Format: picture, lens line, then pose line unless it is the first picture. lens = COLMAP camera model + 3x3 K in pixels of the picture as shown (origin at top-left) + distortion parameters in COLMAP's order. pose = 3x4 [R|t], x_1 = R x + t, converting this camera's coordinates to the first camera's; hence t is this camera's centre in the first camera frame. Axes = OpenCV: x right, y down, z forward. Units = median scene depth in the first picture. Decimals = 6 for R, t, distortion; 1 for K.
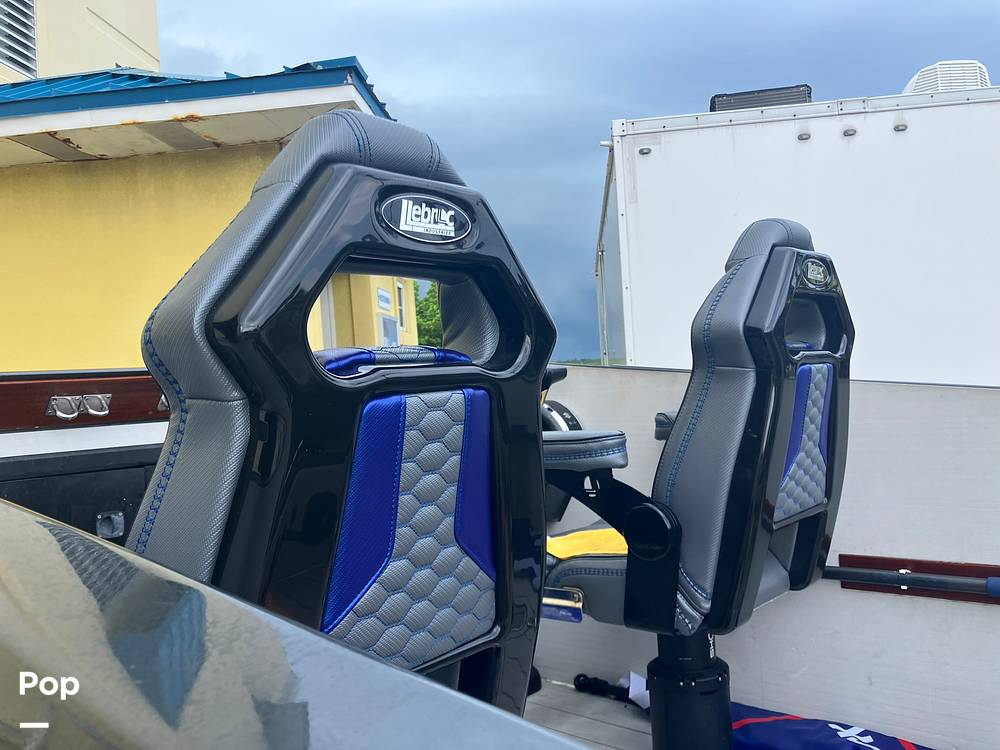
lens RADIAL K [[833.1, 0, 526.3], [0, 833.1, 376.2], [0, 0, 1]] dist [-0.006705, 0.016890]
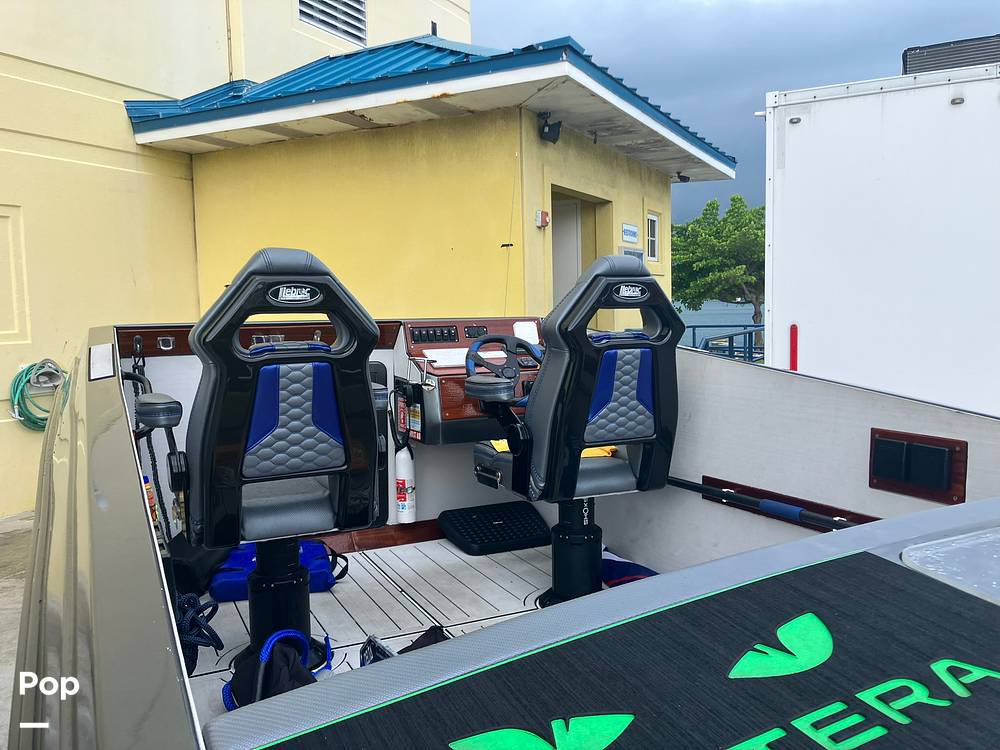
lens RADIAL K [[814.0, 0, 517.0], [0, 814.0, 389.5], [0, 0, 1]] dist [0.006950, 0.003846]
pose [[0.924689, 0.090267, -0.369867, 0.197988], [-0.044911, 0.990566, 0.129468, -0.034970], [0.378065, -0.103107, 0.920020, -0.140614]]
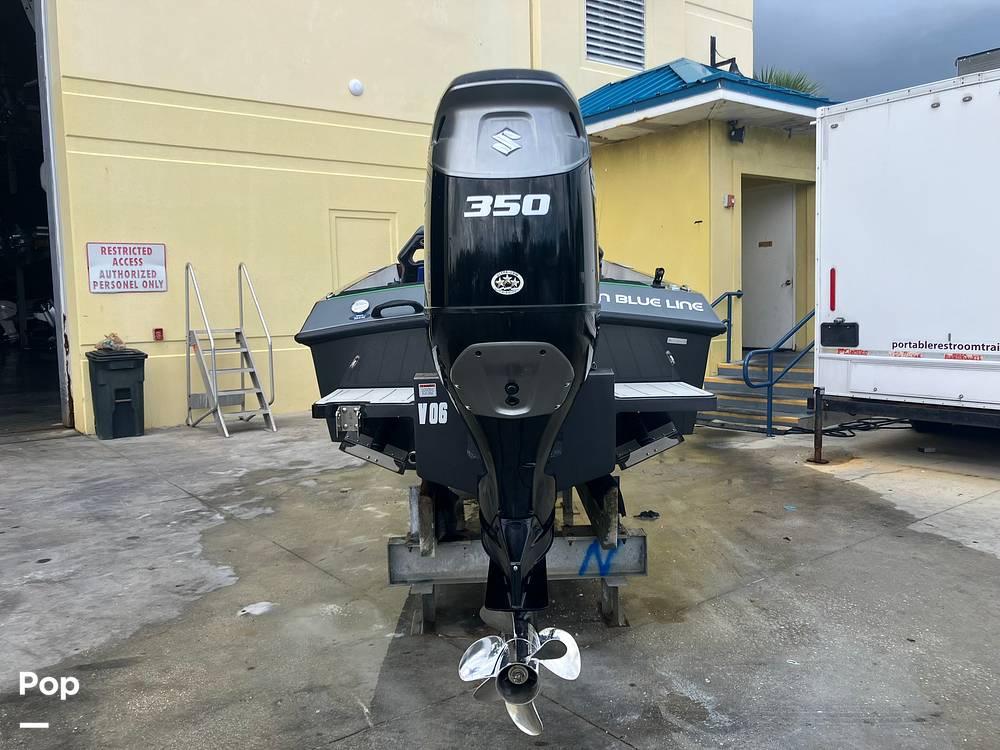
lens RADIAL K [[833.1, 0, 526.3], [0, 833.1, 376.2], [0, 0, 1]] dist [-0.006705, 0.016890]
pose [[0.681296, 0.114762, -0.722956, 0.798438], [-0.018143, 0.989978, 0.140052, -0.008655], [0.731783, -0.082300, 0.676550, -0.456714]]
